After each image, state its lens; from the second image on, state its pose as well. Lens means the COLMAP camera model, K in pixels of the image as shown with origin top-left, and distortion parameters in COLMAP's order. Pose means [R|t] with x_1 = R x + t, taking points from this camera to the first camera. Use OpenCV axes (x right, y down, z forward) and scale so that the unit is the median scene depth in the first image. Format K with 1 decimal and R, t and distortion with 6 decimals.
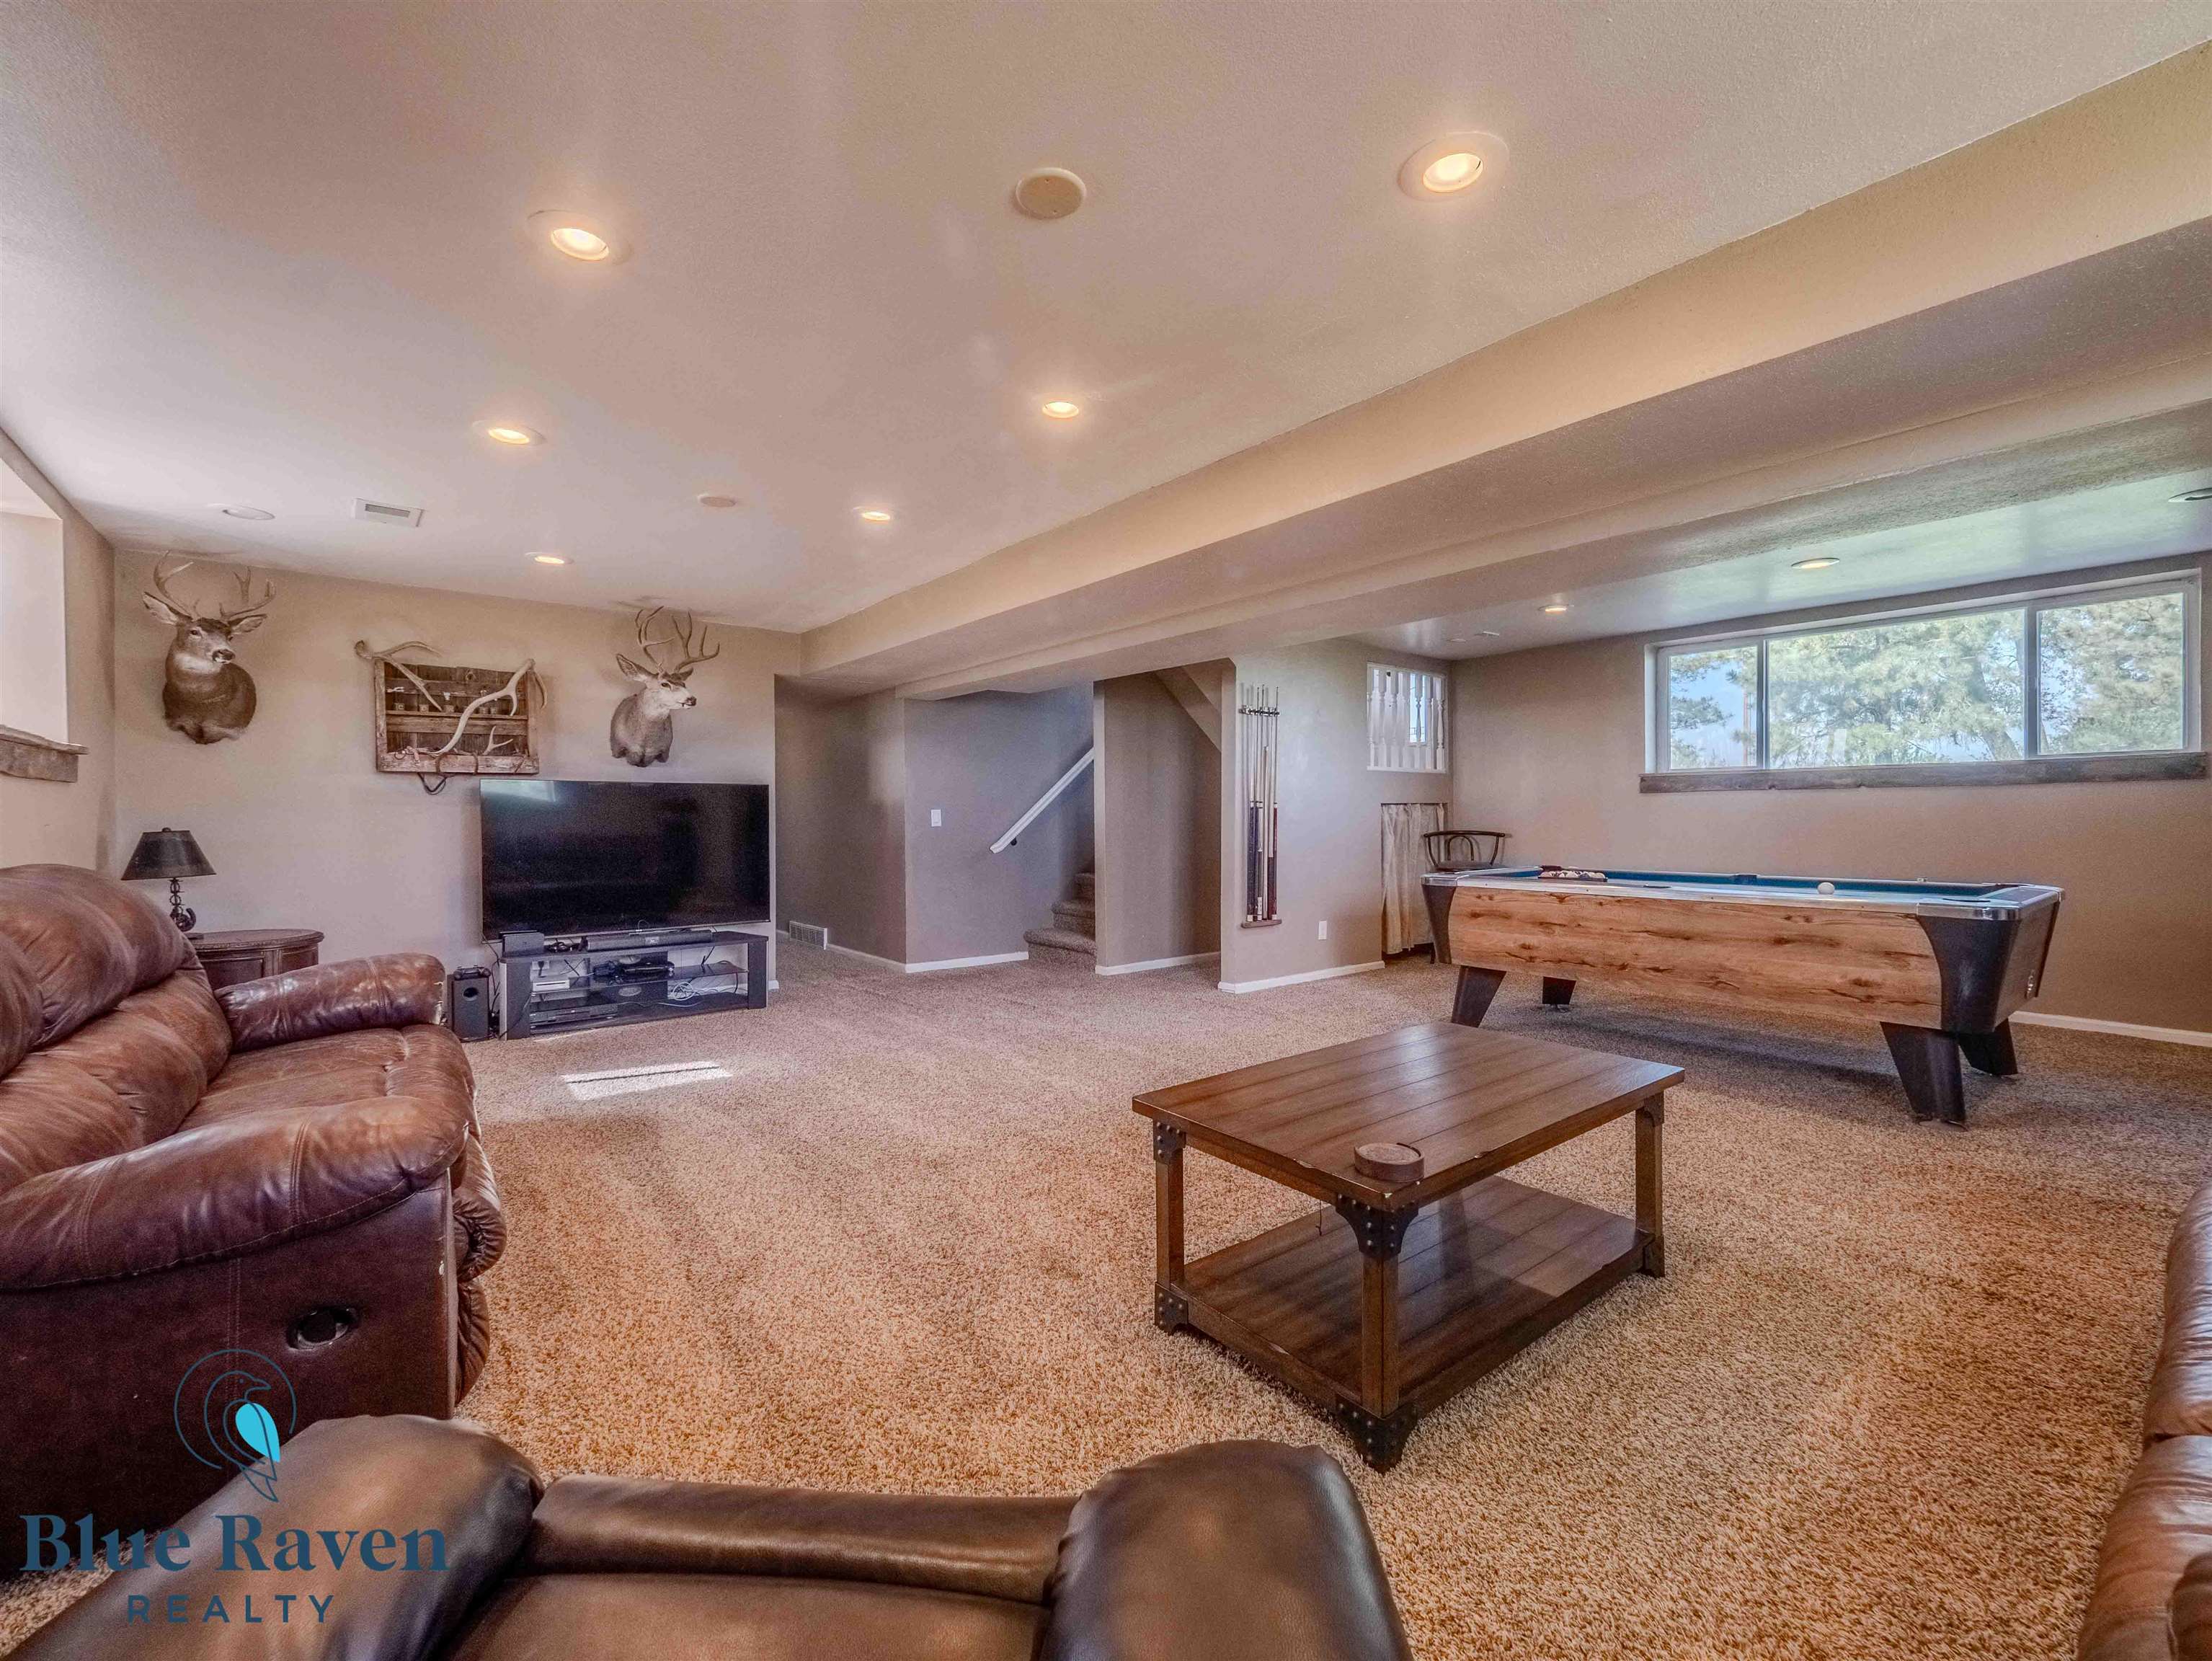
lens RADIAL K [[956.8, 0, 1124.5], [0, 956.8, 828.7], [0, 0, 1]] dist [-0.012214, -0.000404]
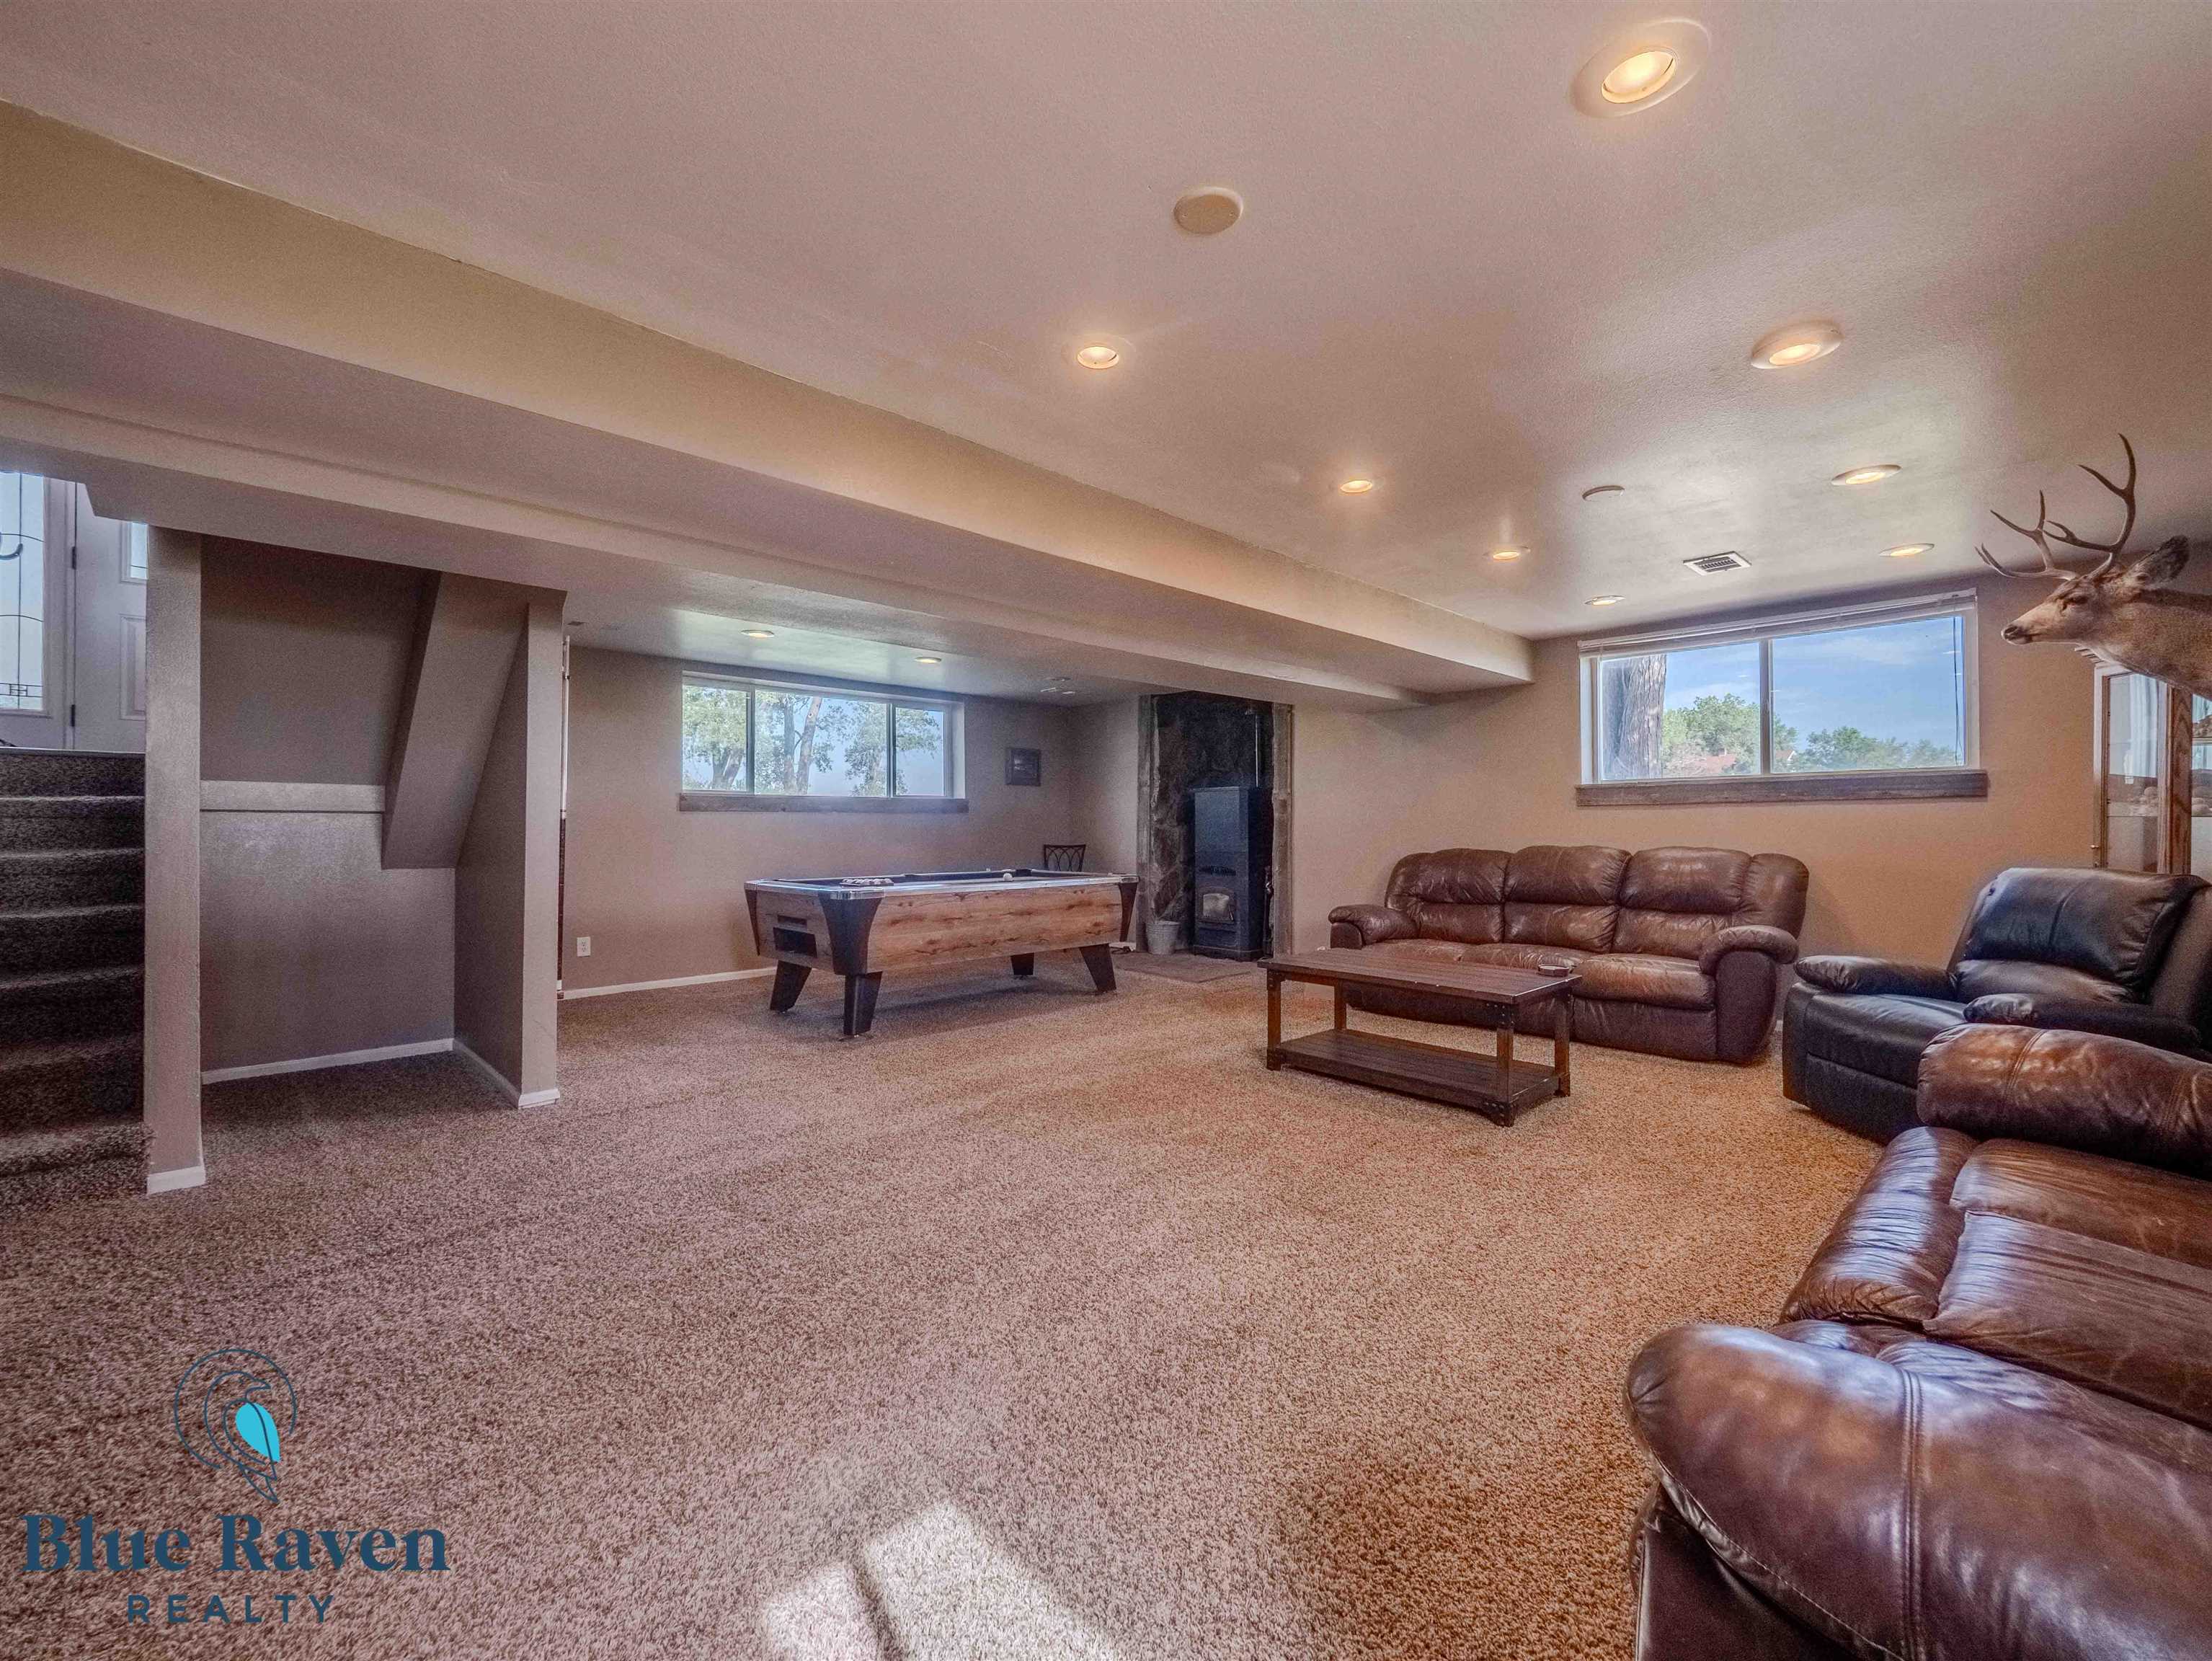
lens RADIAL K [[956.8, 0, 1124.5], [0, 956.8, 828.7], [0, 0, 1]] dist [-0.012214, -0.000404]
pose [[-0.142358, 0.010302, 0.989762, -0.695856], [0.022589, 0.999719, -0.007157, -0.001595], [-0.989557, 0.021339, -0.142550, 0.834398]]
